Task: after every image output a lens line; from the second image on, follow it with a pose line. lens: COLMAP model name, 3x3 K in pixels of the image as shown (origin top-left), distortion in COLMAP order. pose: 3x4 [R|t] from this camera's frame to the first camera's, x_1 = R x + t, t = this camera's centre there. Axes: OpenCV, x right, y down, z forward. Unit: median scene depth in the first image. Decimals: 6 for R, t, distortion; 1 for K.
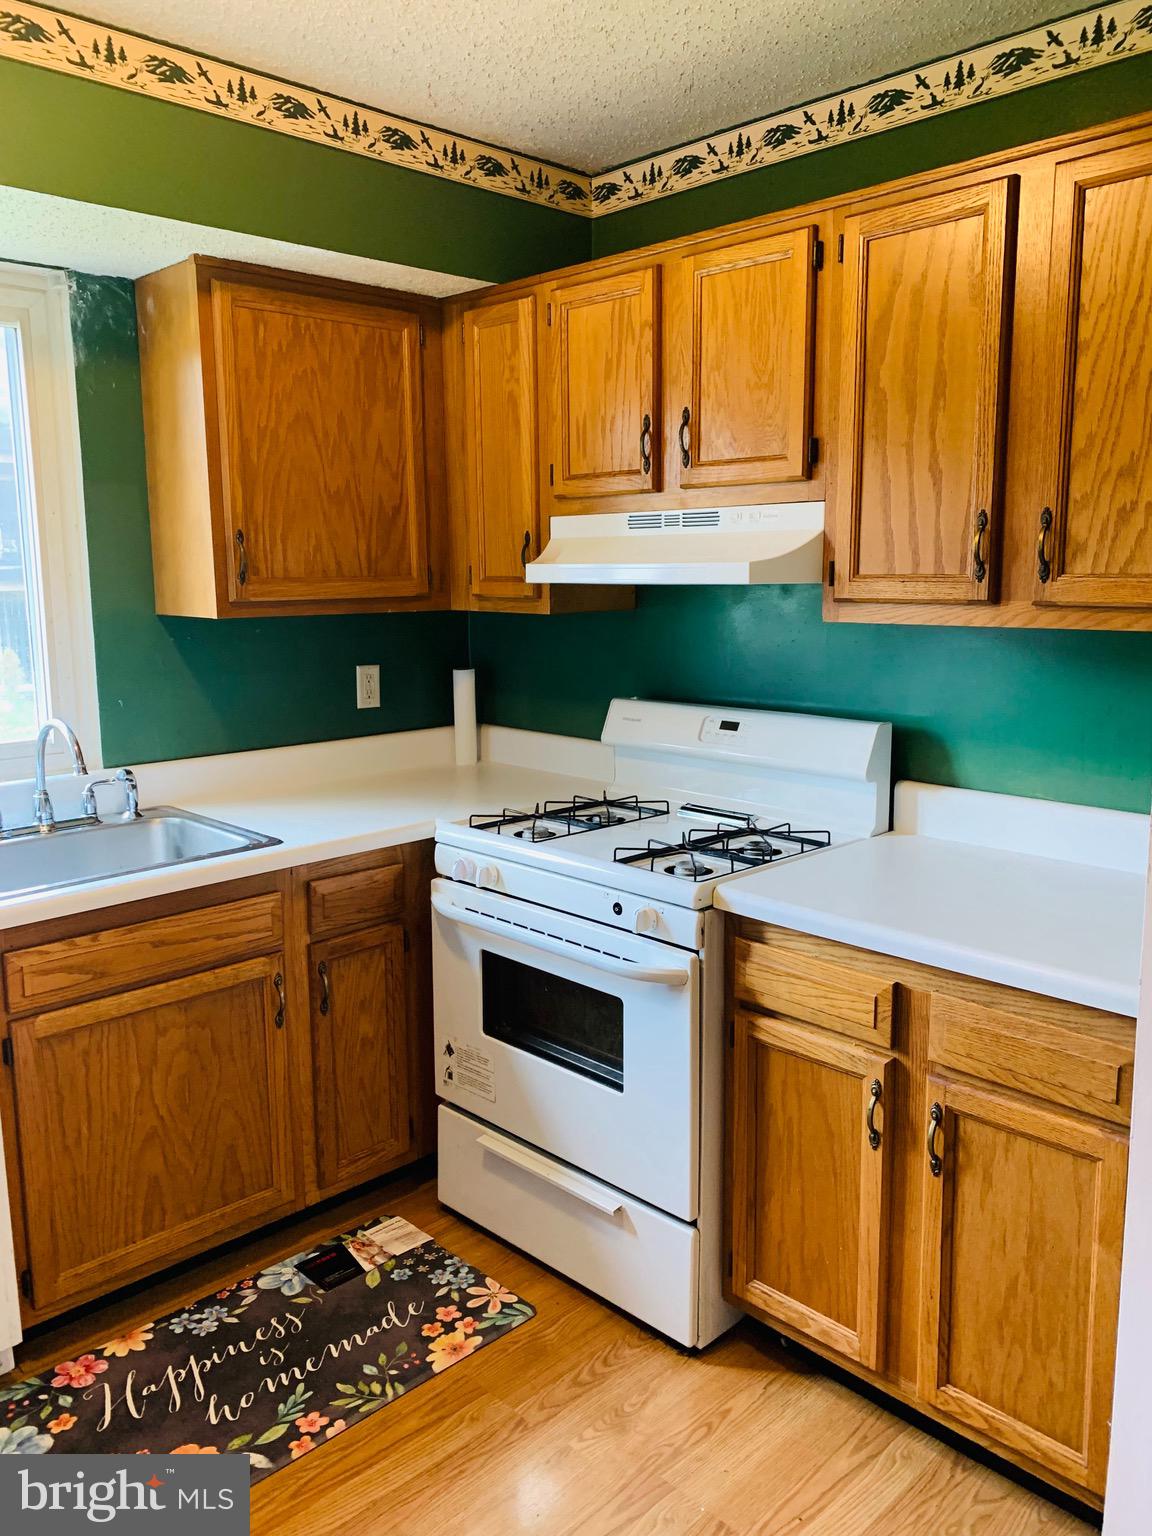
lens RADIAL K [[1189.2, 0, 572.2], [0, 1189.2, 769.1], [0, 0, 1]] dist [0.041144, -0.044706]
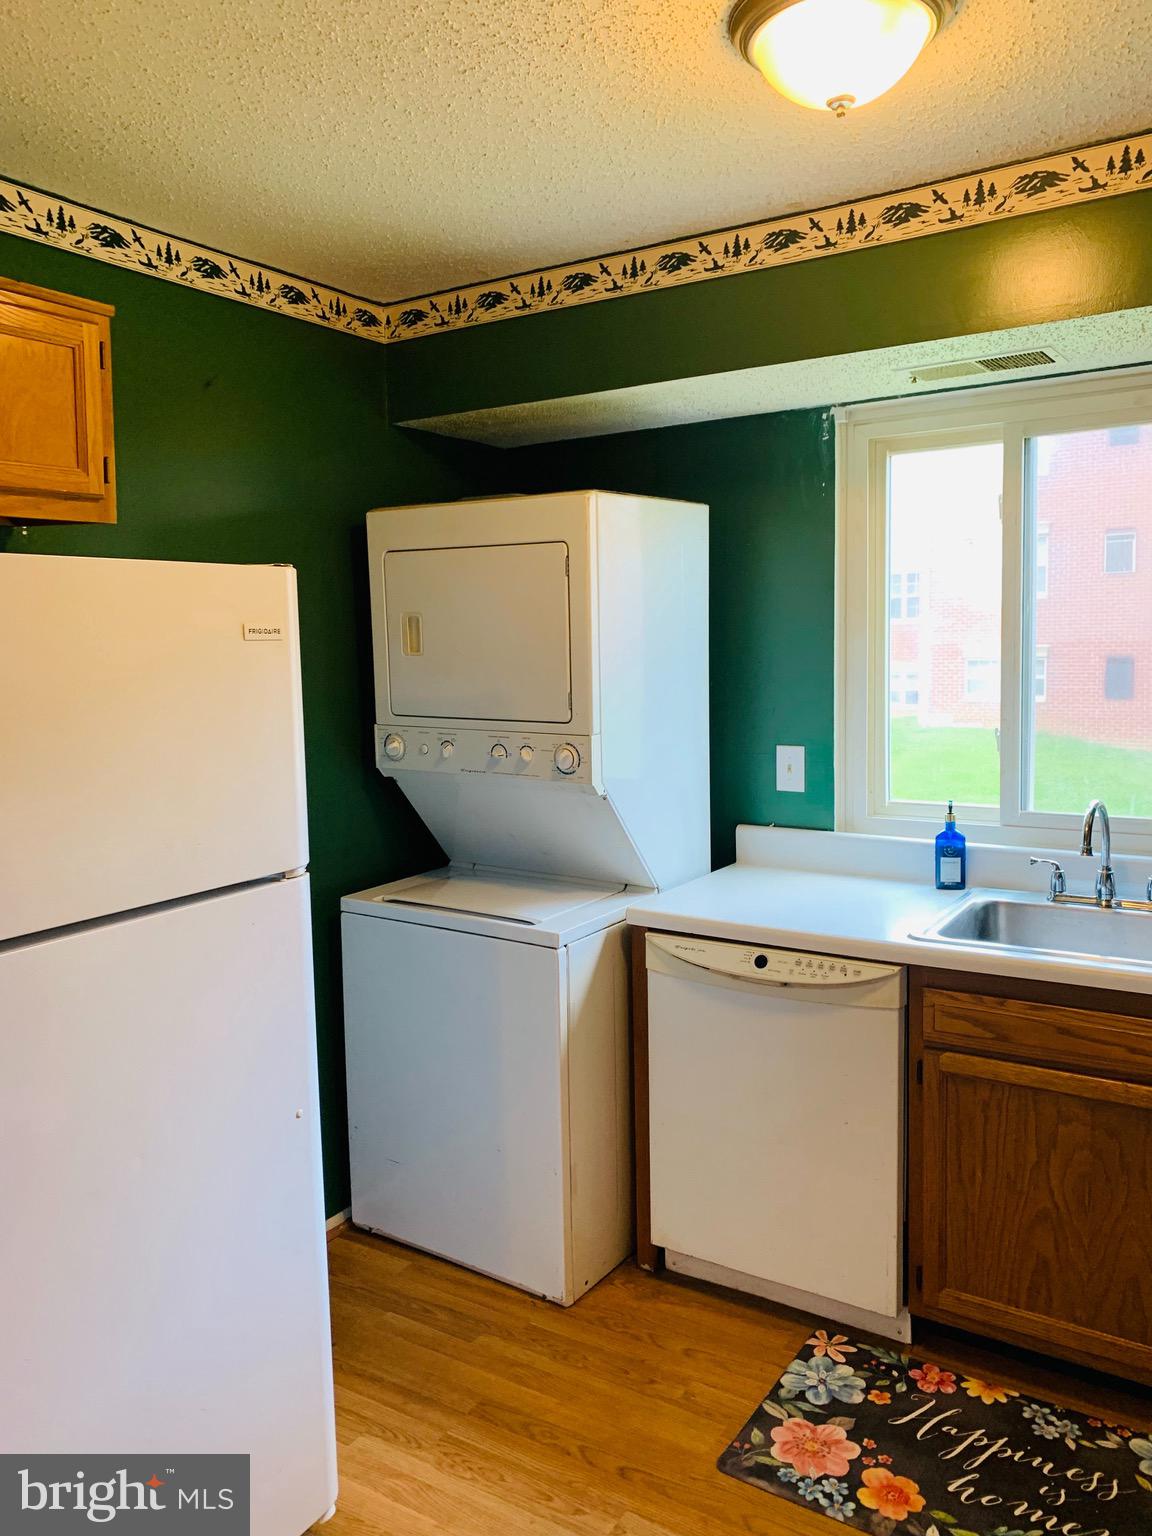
lens RADIAL K [[1189.2, 0, 571.8], [0, 1189.2, 763.6], [0, 0, 1]] dist [0.041144, -0.044706]
pose [[0.199811, 0.099952, -0.974723, 0.541497], [-0.140466, 0.987430, 0.072460, -0.092763], [0.969714, 0.122437, 0.211339, 0.367277]]
